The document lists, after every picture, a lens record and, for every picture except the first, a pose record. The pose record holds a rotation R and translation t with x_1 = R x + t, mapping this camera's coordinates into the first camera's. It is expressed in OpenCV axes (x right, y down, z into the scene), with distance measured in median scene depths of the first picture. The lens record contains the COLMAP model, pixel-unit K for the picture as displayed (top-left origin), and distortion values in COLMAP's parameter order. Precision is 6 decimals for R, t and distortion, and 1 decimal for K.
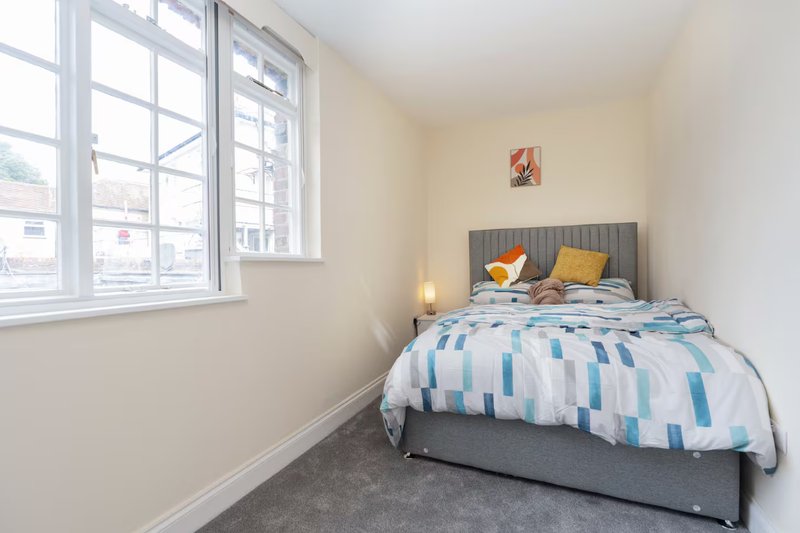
lens RADIAL K [[363.3, 0, 408.6], [0, 363.3, 256.8], [0, 0, 1]] dist [-0.008191, 0.003427]
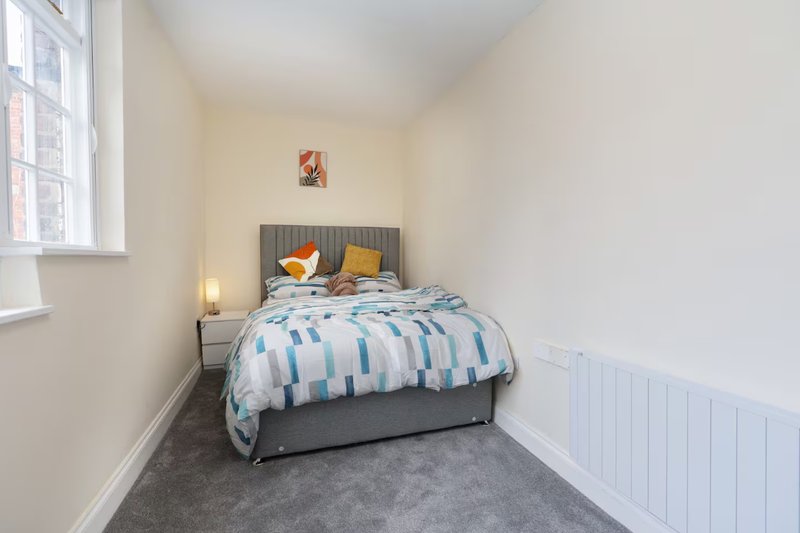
lens RADIAL K [[363.3, 0, 395.4], [0, 363.3, 255.9], [0, 0, 1]] dist [-0.008191, 0.003427]
pose [[0.739267, 0.013207, 0.673283, -0.409171], [-0.024566, 0.999671, 0.007364, -0.007086], [-0.672965, -0.021984, 0.739348, 0.072295]]
